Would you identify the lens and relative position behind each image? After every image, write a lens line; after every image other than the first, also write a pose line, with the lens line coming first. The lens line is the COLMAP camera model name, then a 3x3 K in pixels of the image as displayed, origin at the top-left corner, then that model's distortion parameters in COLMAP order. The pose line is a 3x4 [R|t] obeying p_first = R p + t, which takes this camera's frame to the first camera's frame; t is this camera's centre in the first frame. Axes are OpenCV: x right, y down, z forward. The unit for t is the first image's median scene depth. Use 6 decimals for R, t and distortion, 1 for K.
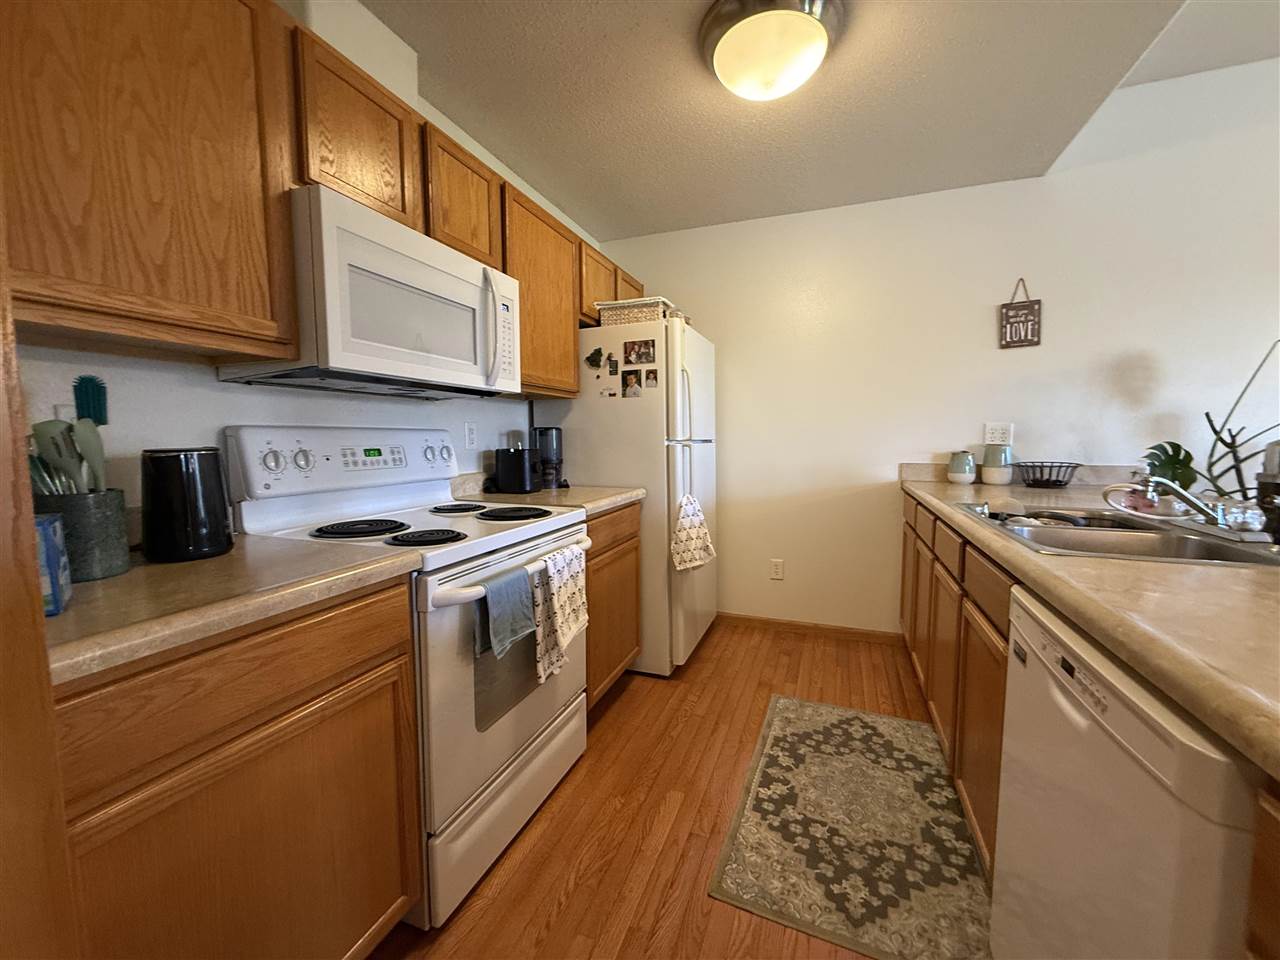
lens RADIAL K [[509.4, 0, 634.7], [0, 509.4, 478.9], [0, 0, 1]] dist [-0.003119, 0.000497]
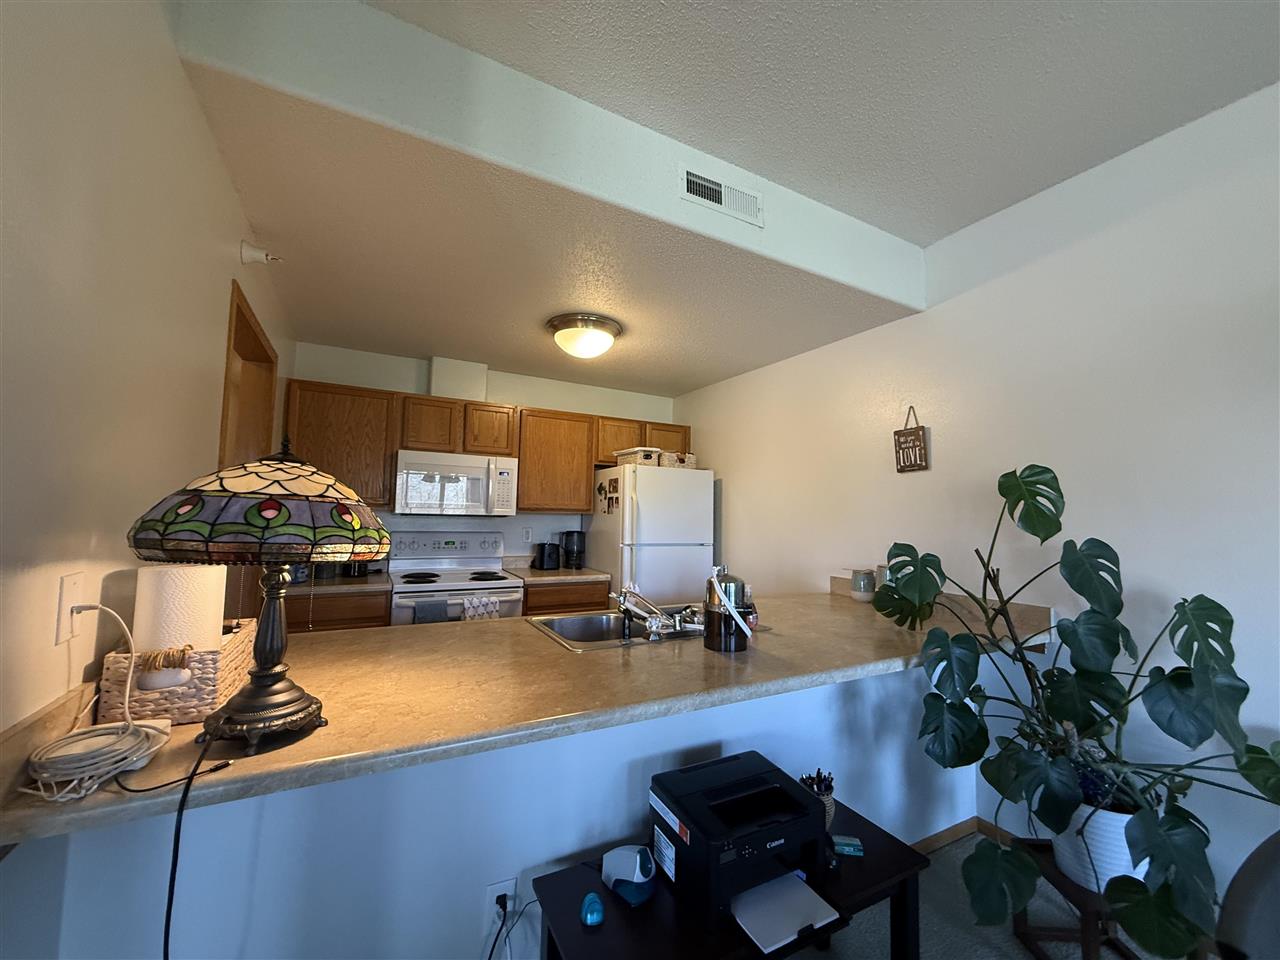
lens RADIAL K [[509.4, 0, 635.8], [0, 509.4, 479.5], [0, 0, 1]] dist [-0.003119, 0.000497]
pose [[0.762191, -0.023021, -0.646942, 1.709996], [-0.078368, 0.988736, -0.127512, -0.119621], [0.642591, 0.147888, 0.751802, -0.206400]]
